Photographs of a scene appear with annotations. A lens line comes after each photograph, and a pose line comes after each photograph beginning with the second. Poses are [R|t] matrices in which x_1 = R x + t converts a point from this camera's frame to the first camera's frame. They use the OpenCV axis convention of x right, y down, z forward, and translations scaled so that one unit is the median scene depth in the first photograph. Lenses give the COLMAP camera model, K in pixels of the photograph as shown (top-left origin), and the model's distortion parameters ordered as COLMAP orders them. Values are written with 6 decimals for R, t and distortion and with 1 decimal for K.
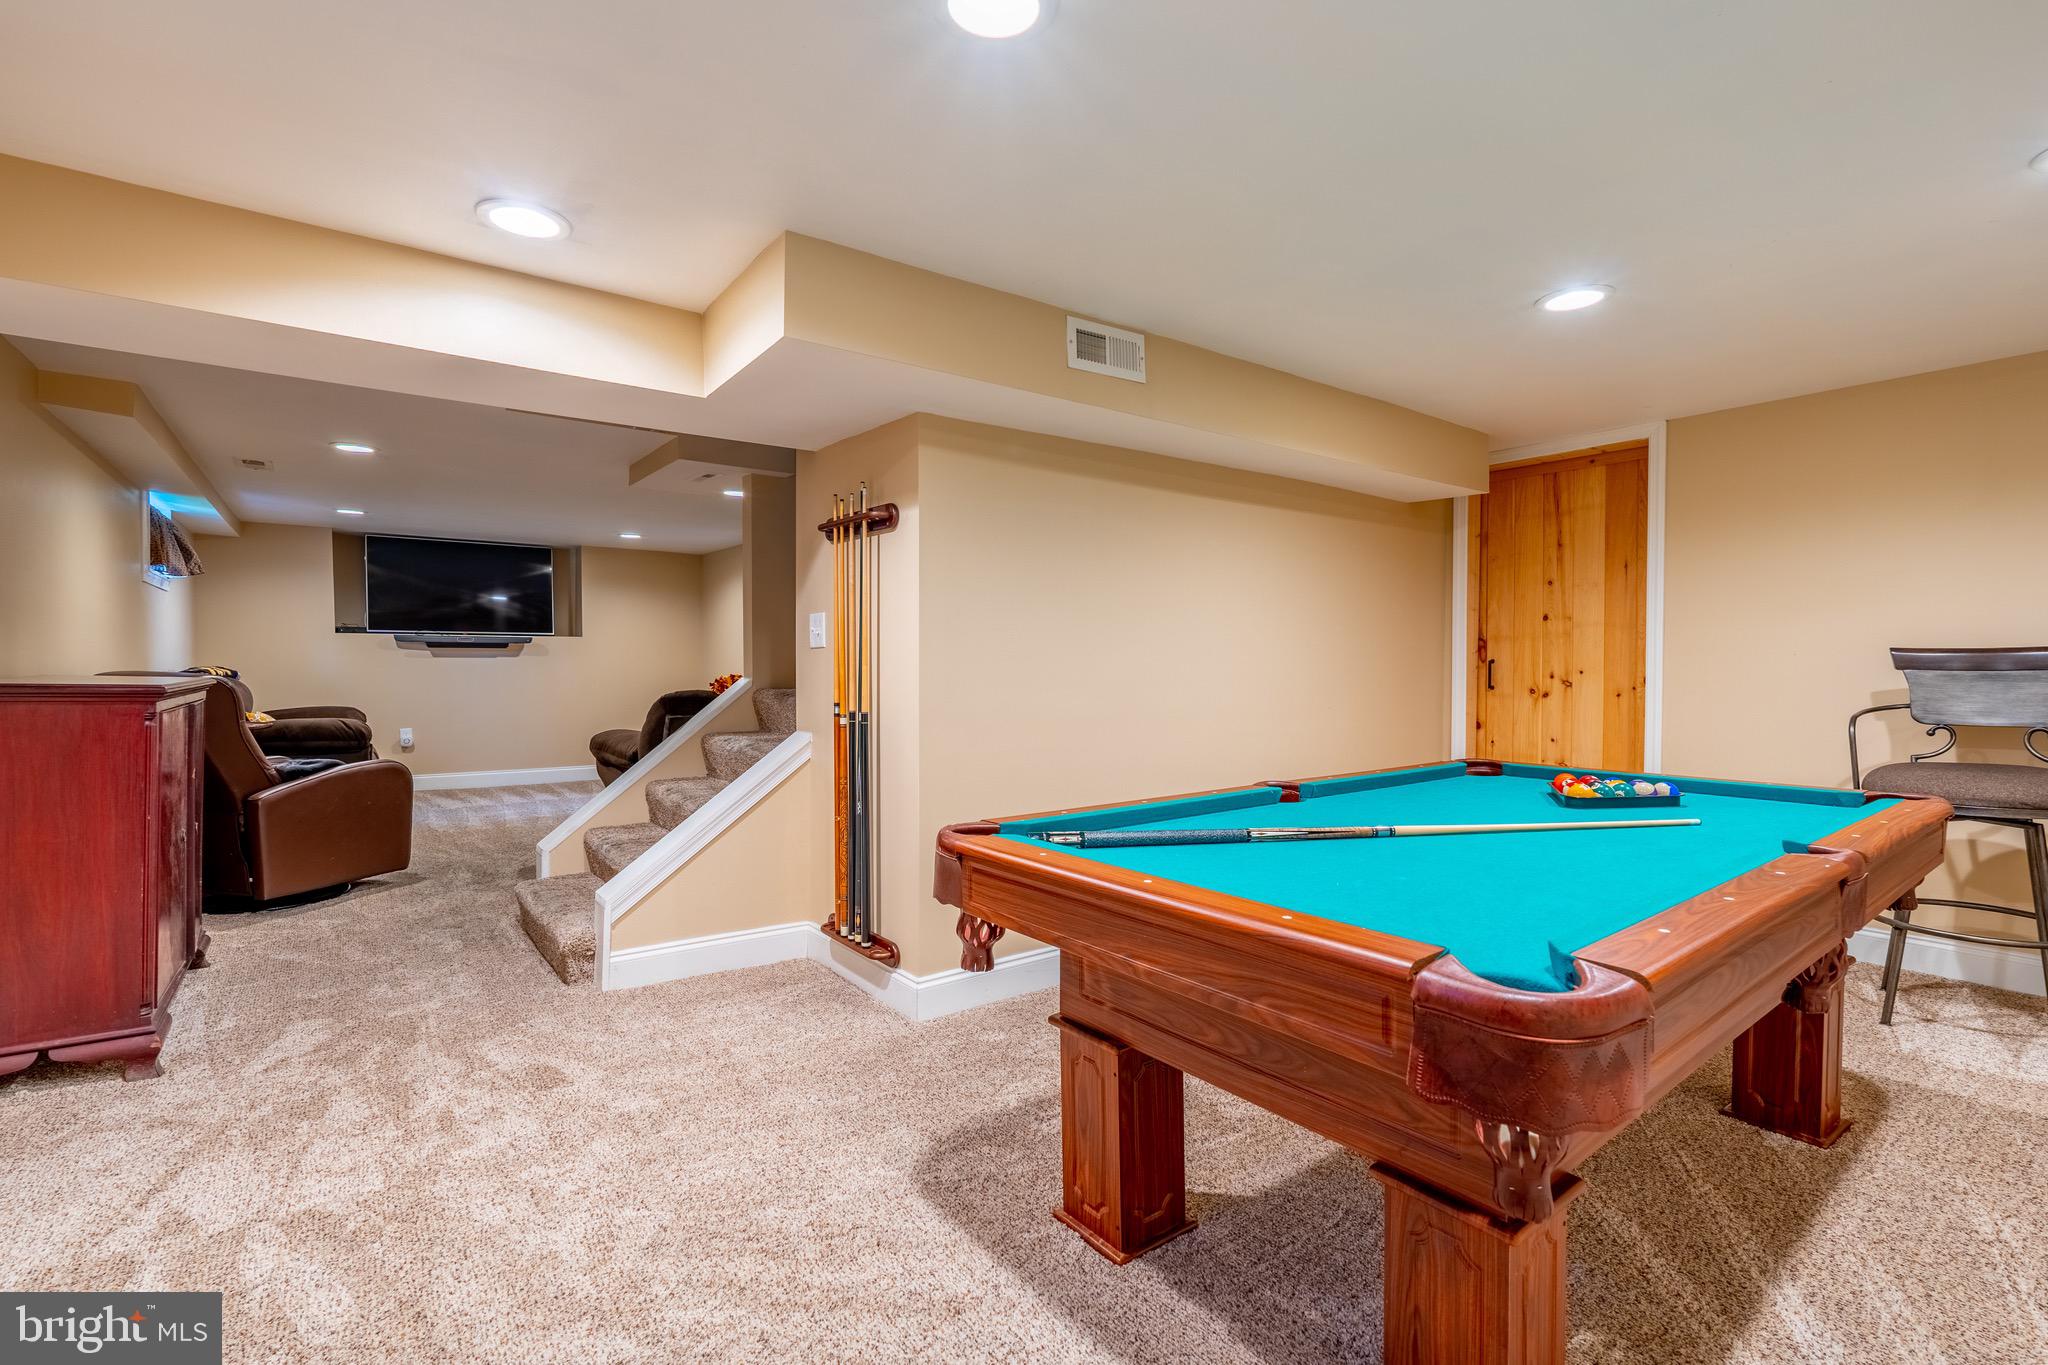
lens RADIAL K [[898.6, 0, 1011.4], [0, 898.6, 682.6], [0, 0, 1]] dist [-0.002276, -0.000030]
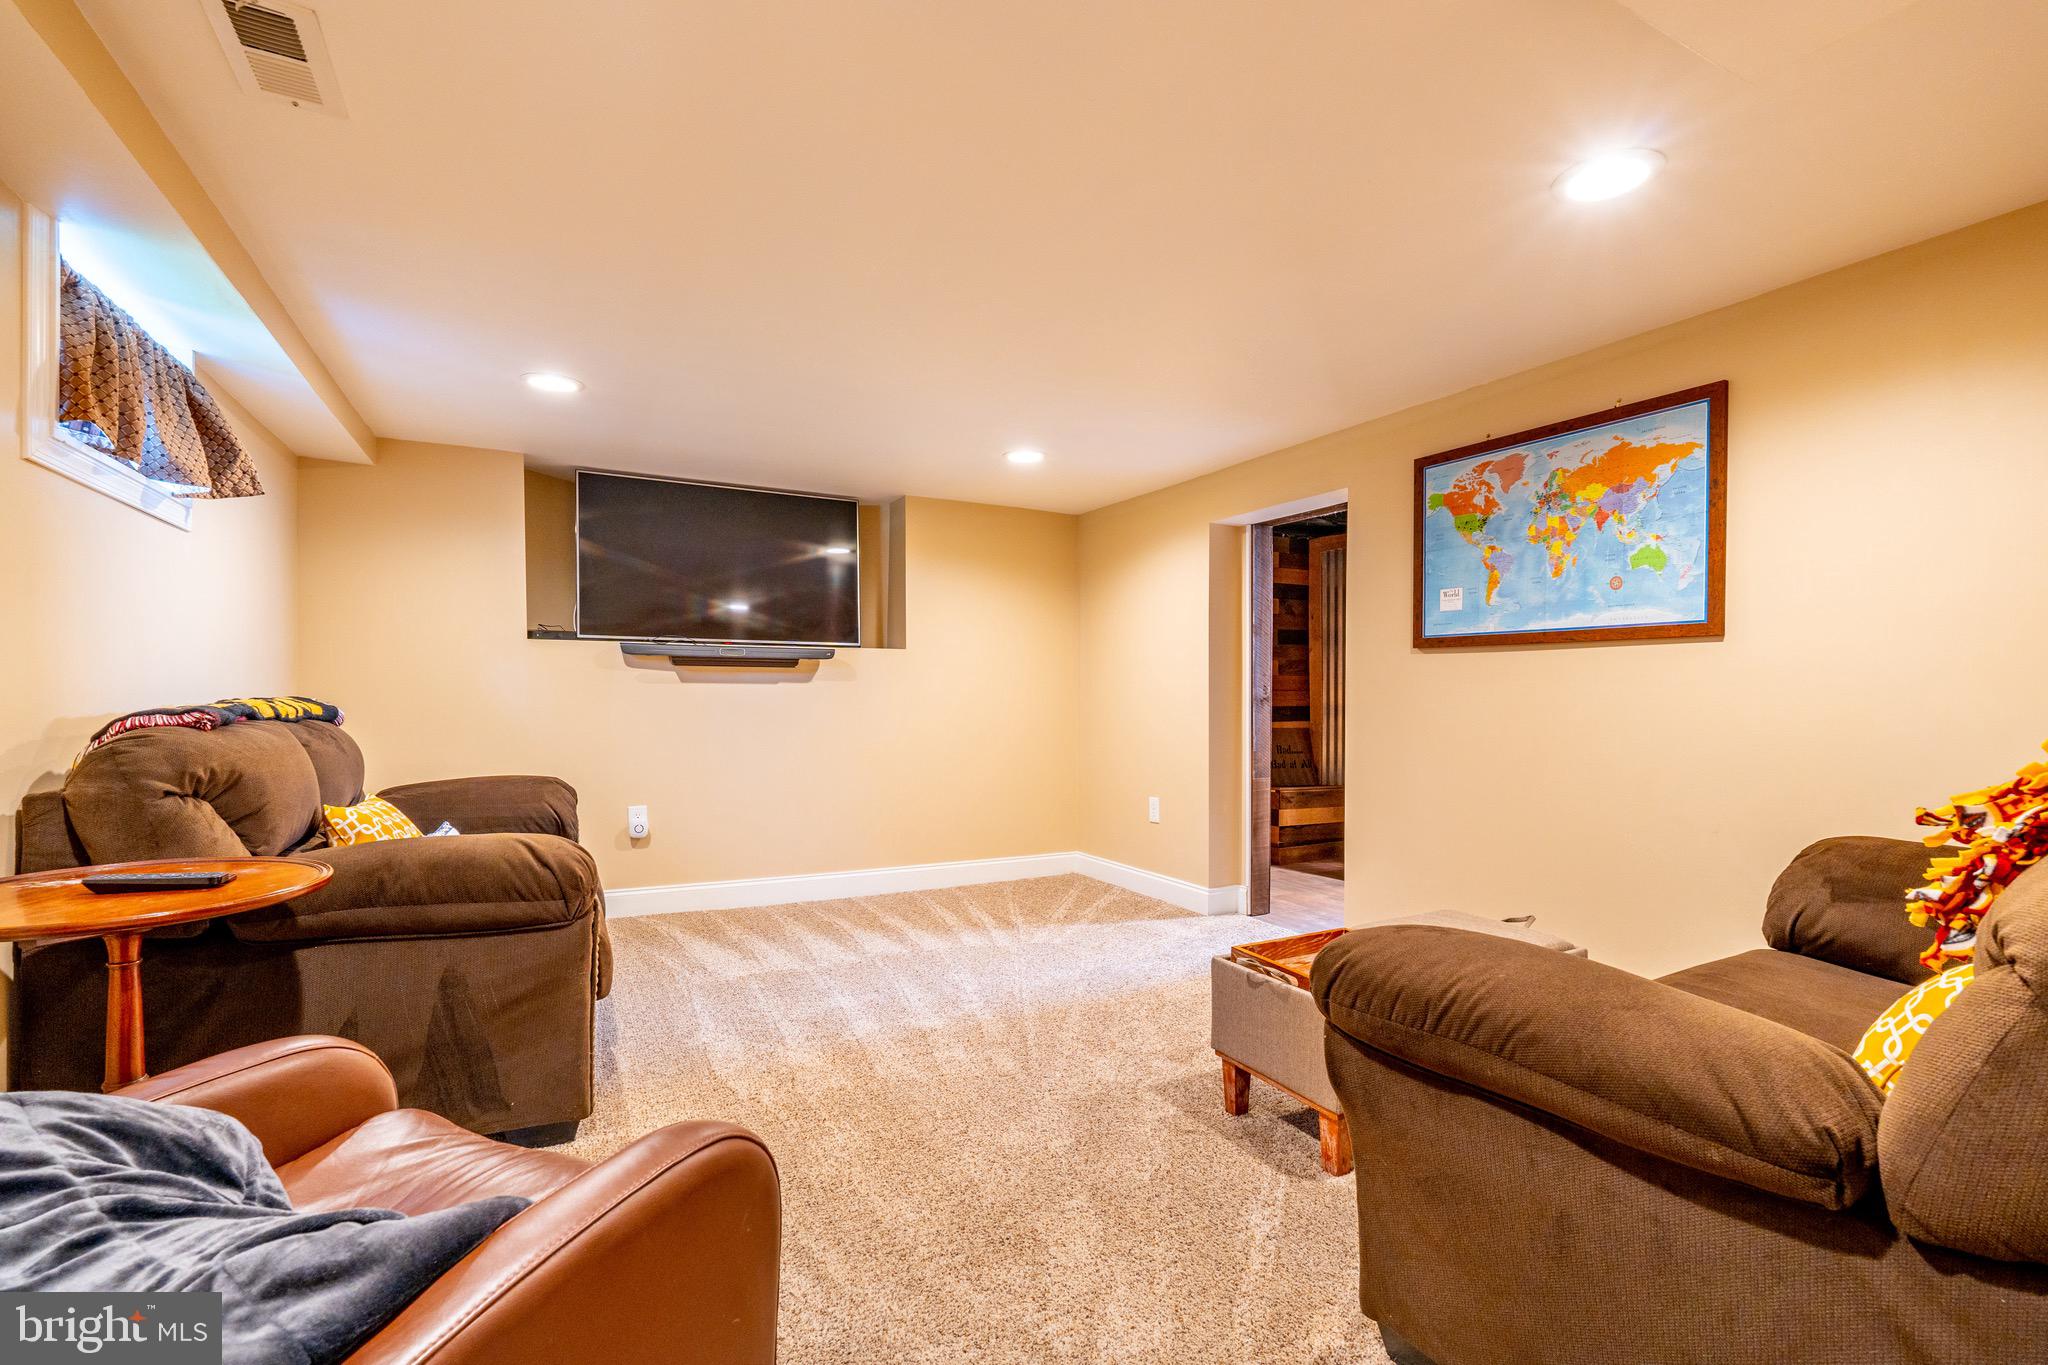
lens RADIAL K [[921.5, 0, 1030.1], [0, 921.5, 698.5], [0, 0, 1]] dist [-0.000366, -0.000097]
pose [[0.988101, 0.000243, -0.153805, -0.333567], [-0.003152, 0.999821, -0.018672, -0.007643], [0.153773, 0.018935, 0.987925, 0.452409]]
